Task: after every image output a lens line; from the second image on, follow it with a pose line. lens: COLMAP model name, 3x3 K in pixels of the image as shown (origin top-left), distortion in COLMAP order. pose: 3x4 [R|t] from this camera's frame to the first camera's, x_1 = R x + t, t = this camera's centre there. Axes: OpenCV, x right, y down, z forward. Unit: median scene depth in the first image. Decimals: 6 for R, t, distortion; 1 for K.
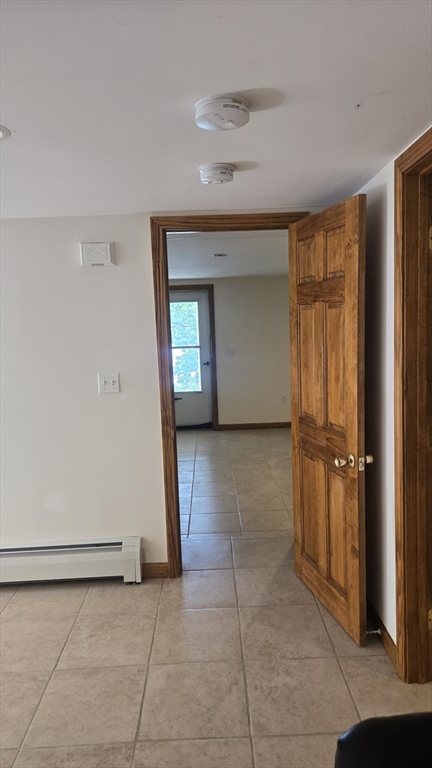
lens RADIAL K [[515.1, 0, 217.7], [0, 515.1, 381.6], [0, 0, 1]] dist [0.037504, -0.003564]
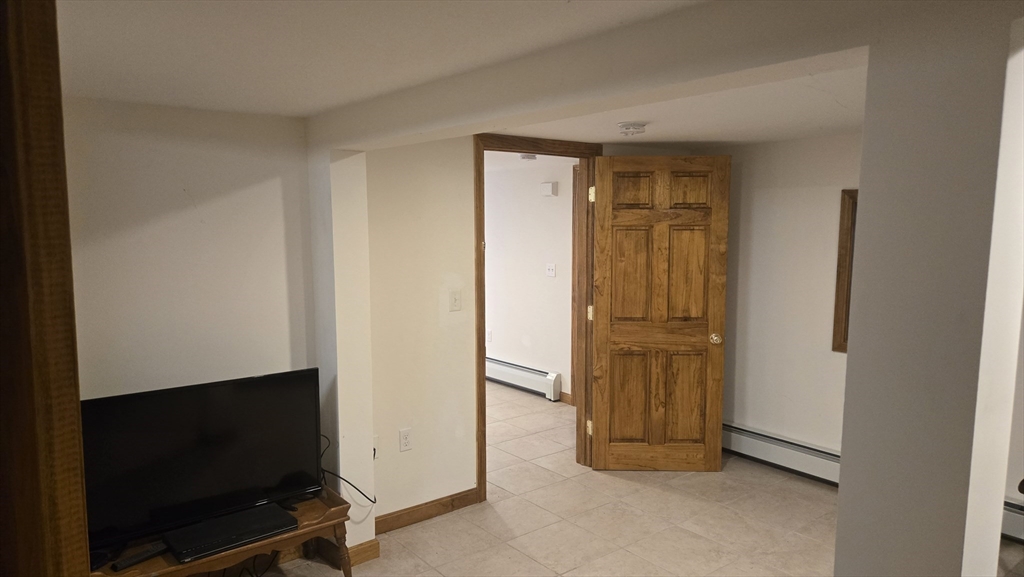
lens RADIAL K [[682.8, 0, 511.4], [0, 682.8, 290.8], [0, 0, 1]] dist [0.068235, -0.044185]
pose [[0.599033, 0.127969, -0.790432, 1.351705], [-0.103413, 0.991244, 0.082108, -0.092709], [0.794018, 0.032555, 0.607022, -0.347837]]
